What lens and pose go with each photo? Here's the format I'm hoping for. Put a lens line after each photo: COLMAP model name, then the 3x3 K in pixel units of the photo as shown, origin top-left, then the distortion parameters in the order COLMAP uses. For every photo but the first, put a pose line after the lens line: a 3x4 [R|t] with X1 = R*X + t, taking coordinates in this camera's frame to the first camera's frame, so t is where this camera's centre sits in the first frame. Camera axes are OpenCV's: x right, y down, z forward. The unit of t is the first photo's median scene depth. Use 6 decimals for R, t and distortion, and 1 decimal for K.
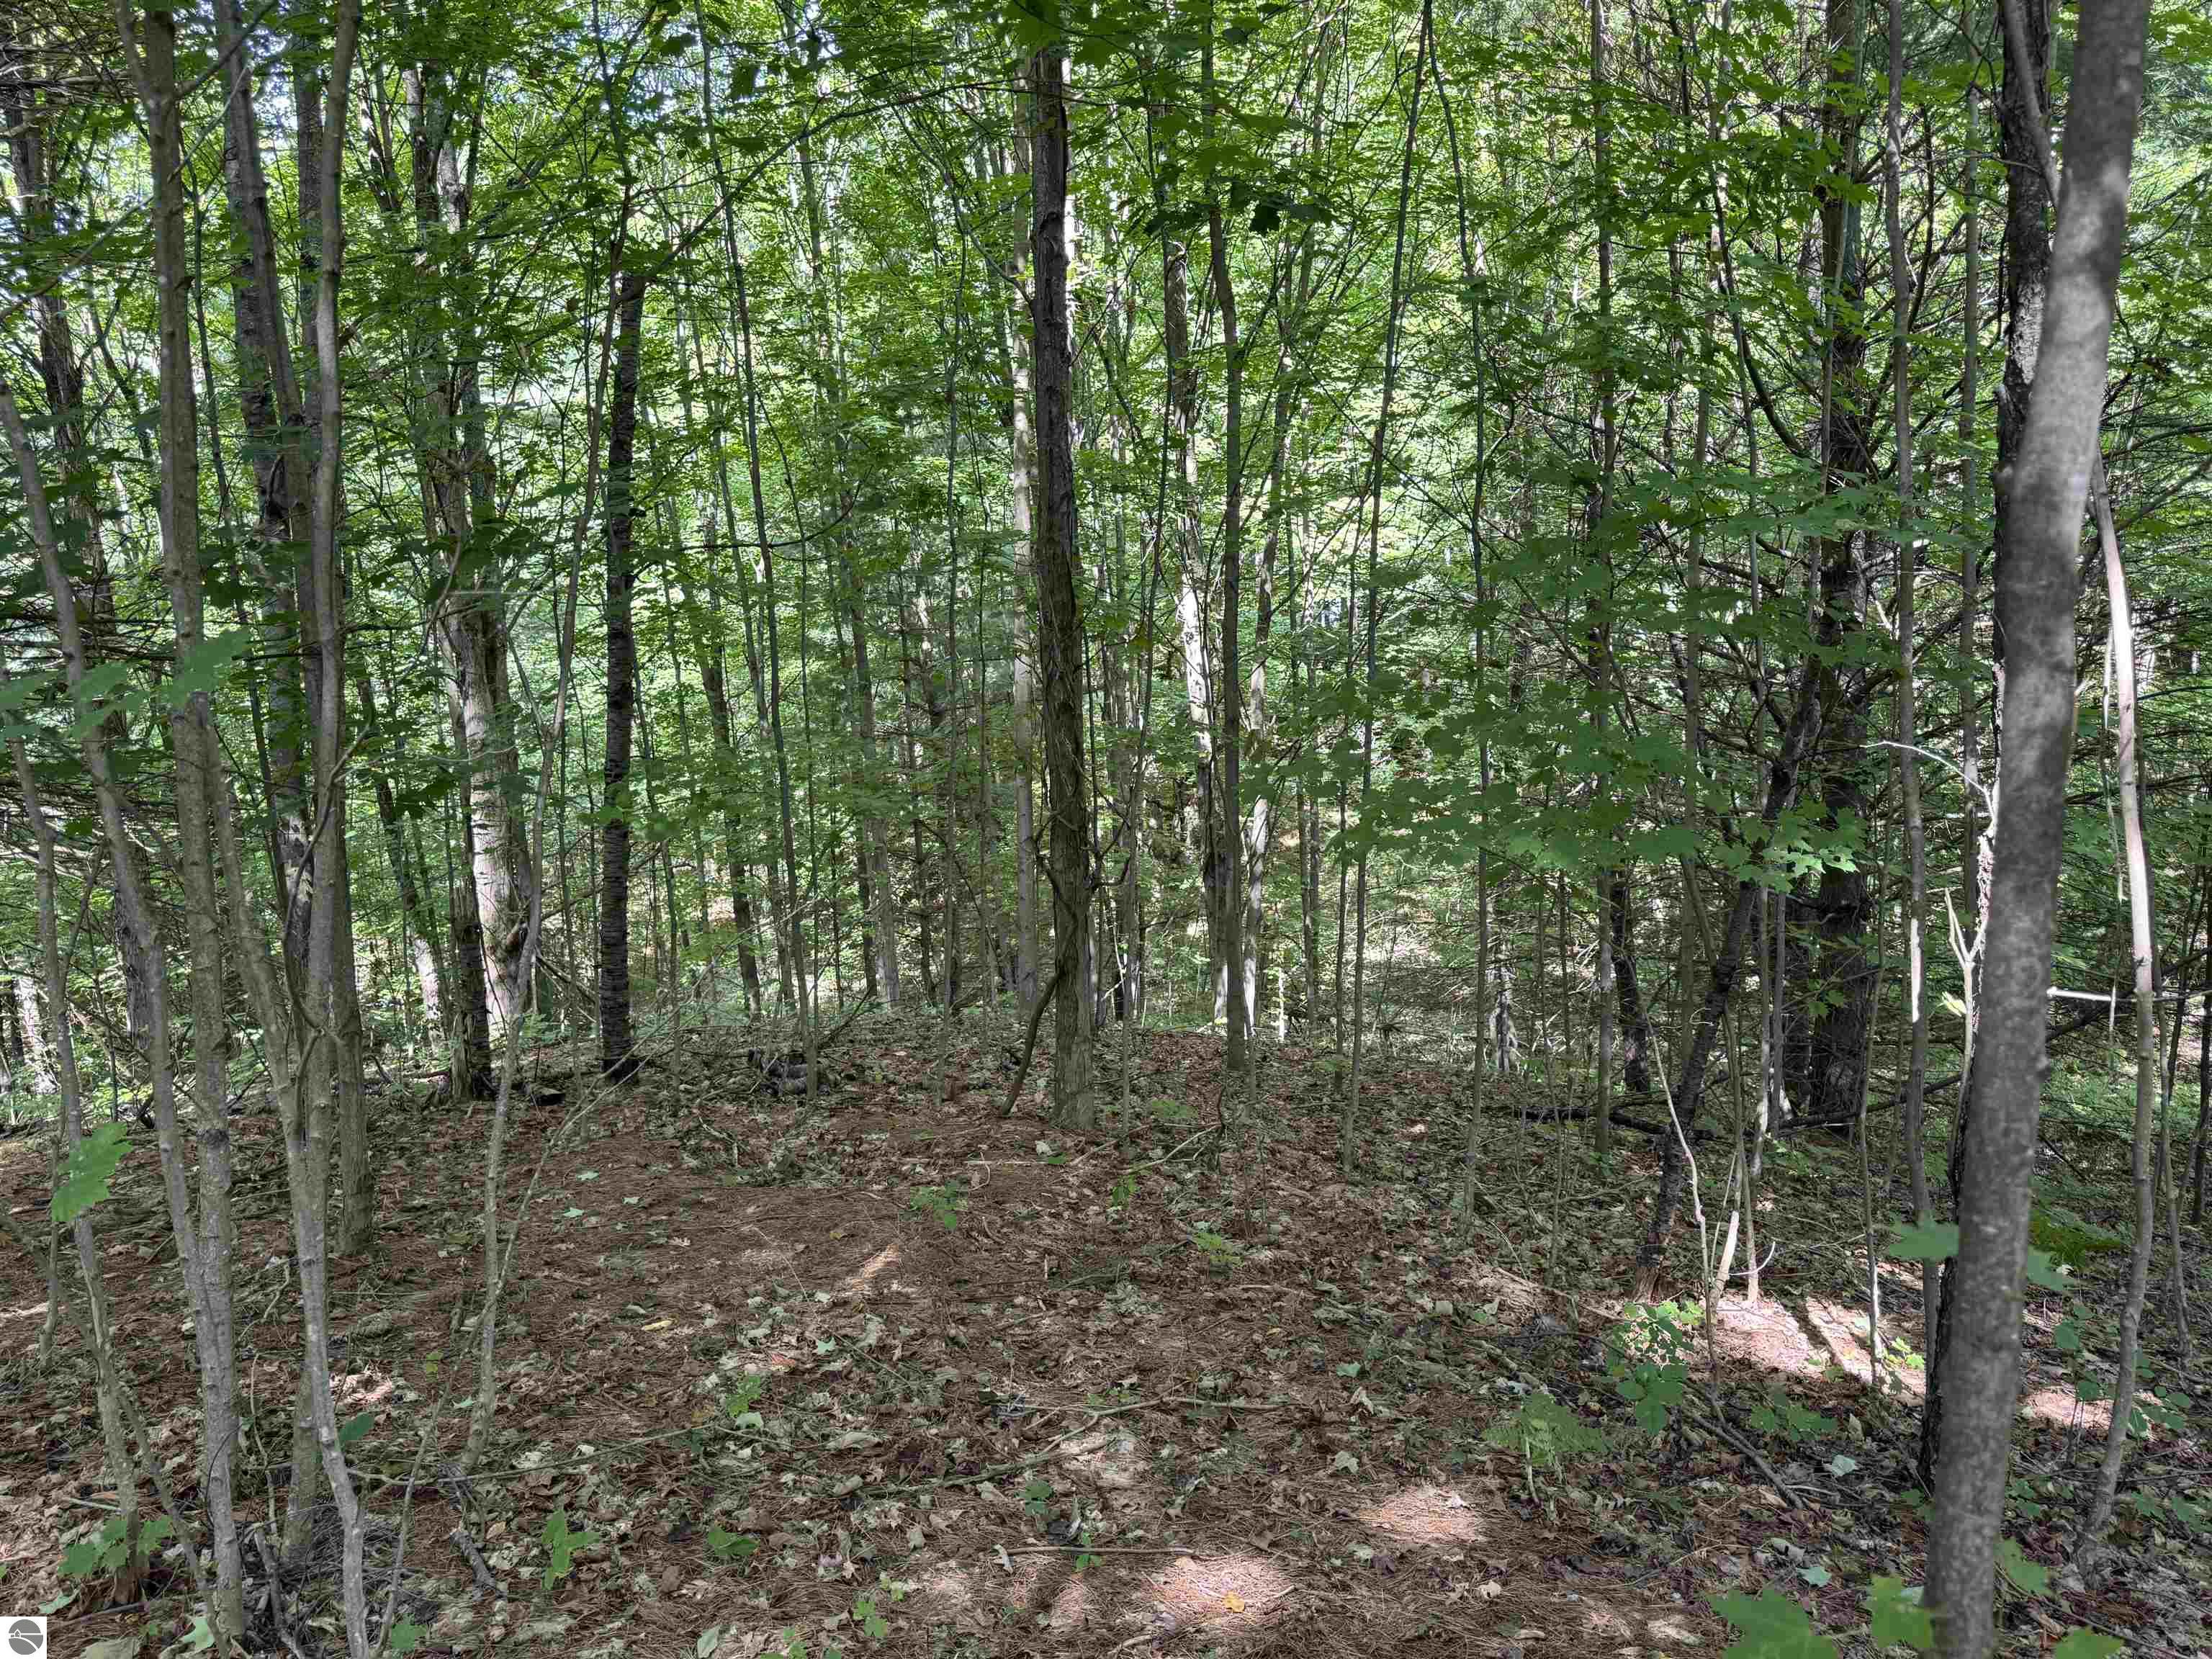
lens RADIAL K [[1539.7, 0, 1106.0], [0, 1539.7, 829.5], [0, 0, 1]] dist [0.000609, -0.008067]
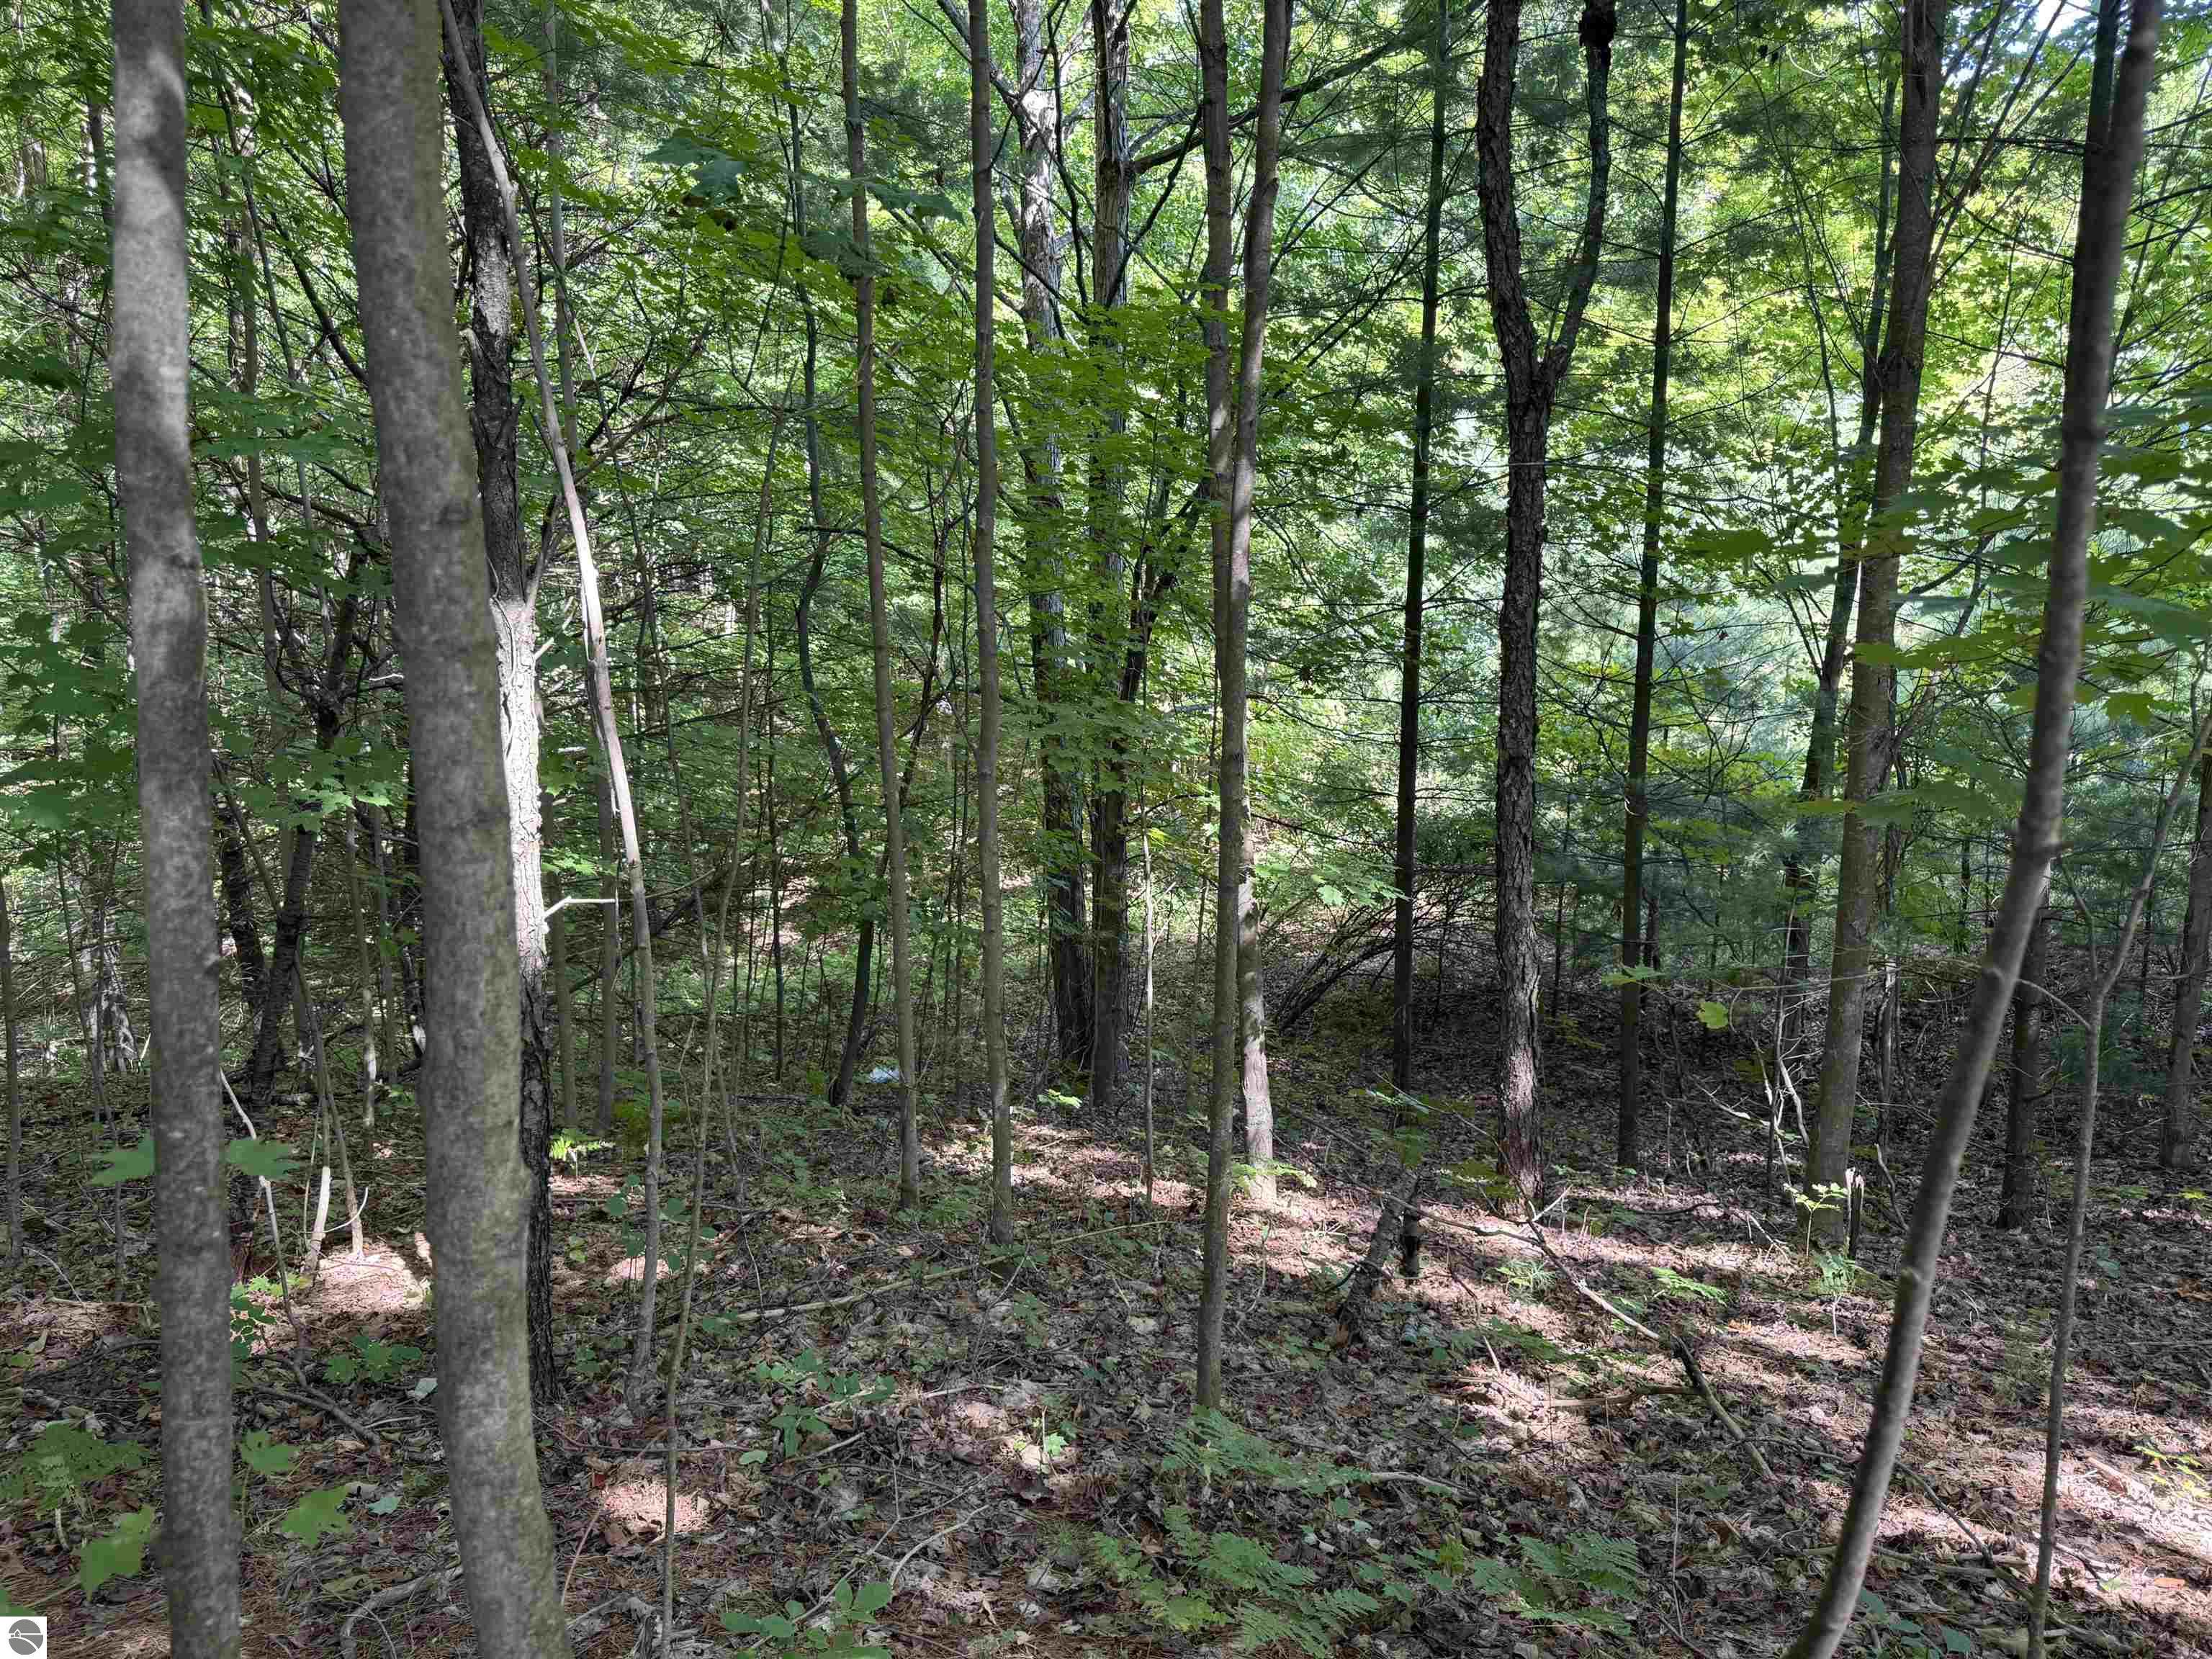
lens RADIAL K [[1539.7, 0, 1106.0], [0, 1539.7, 829.5], [0, 0, 1]] dist [0.000609, -0.008067]
pose [[0.704971, -0.093371, 0.703063, 0.100598], [0.072573, 0.995590, 0.059450, 0.015574], [-0.705513, 0.009113, 0.708638, -0.039116]]
